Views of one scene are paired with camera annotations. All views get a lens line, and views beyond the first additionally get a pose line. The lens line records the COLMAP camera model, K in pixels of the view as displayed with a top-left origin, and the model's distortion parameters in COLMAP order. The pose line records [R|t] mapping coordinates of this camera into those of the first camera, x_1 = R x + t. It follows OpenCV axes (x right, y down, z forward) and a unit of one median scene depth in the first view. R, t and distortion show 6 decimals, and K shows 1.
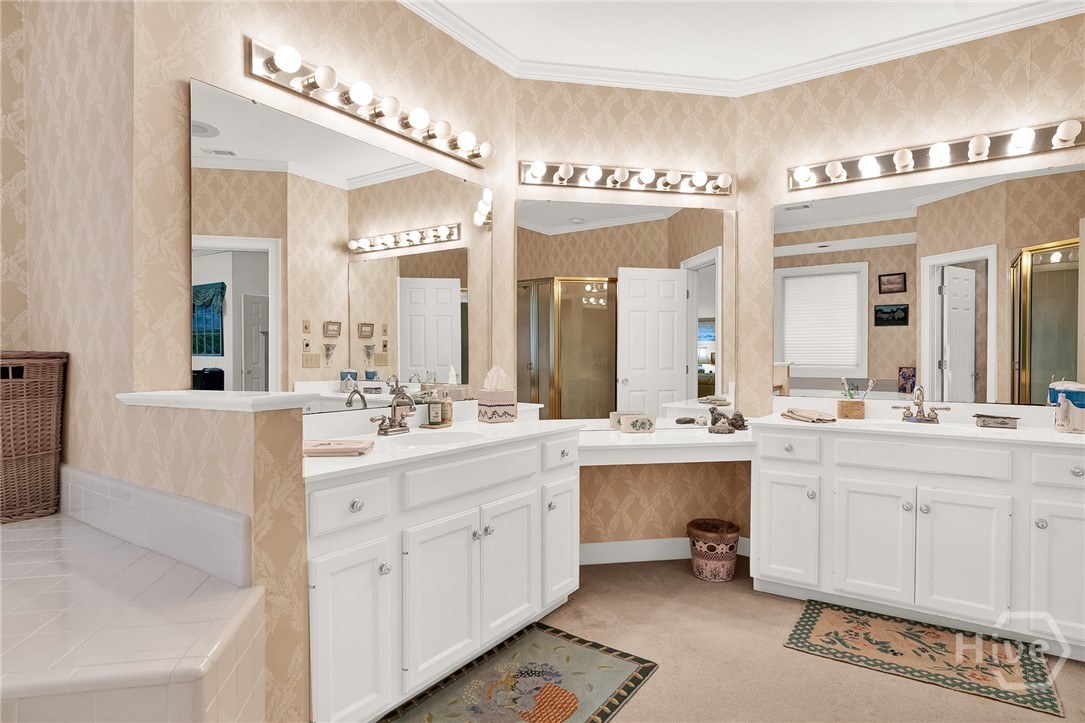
lens RADIAL K [[593.1, 0, 541.8], [0, 593.1, 361.8], [0, 0, 1]] dist [-0.013248, 0.007633]
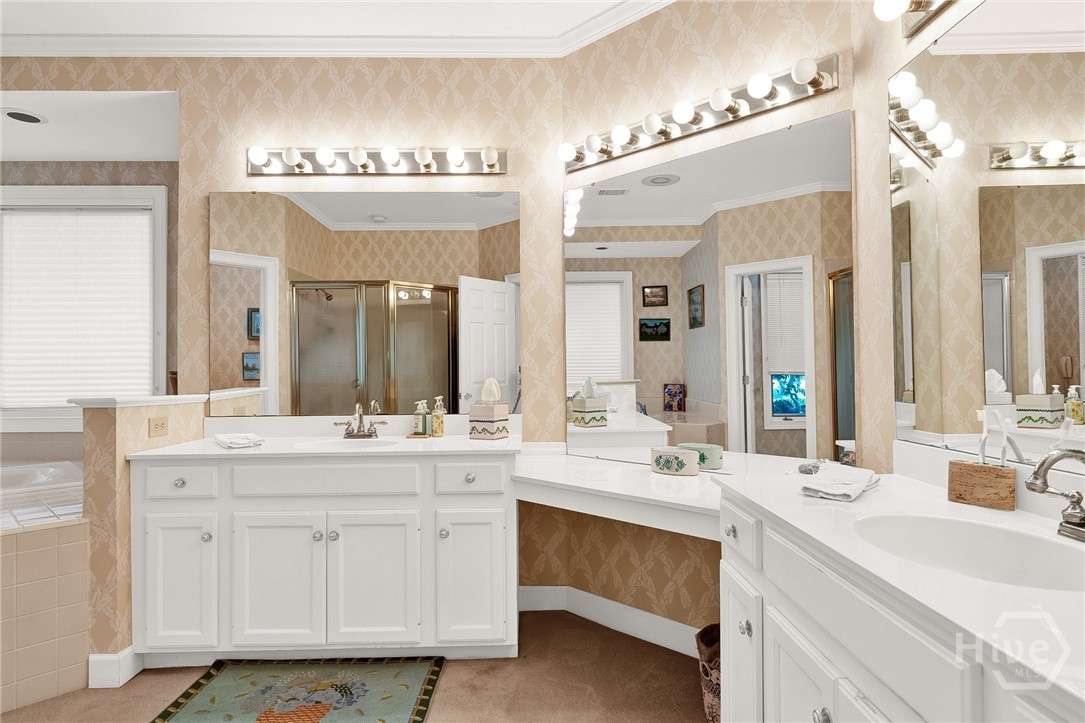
lens RADIAL K [[593.1, 0, 543.8], [0, 593.1, 362.7], [0, 0, 1]] dist [-0.013248, 0.007633]
pose [[0.583894, -0.017438, -0.811642, 0.858328], [0.002927, 0.999808, -0.019375, -0.001538], [0.811824, 0.008937, 0.583833, 0.597017]]
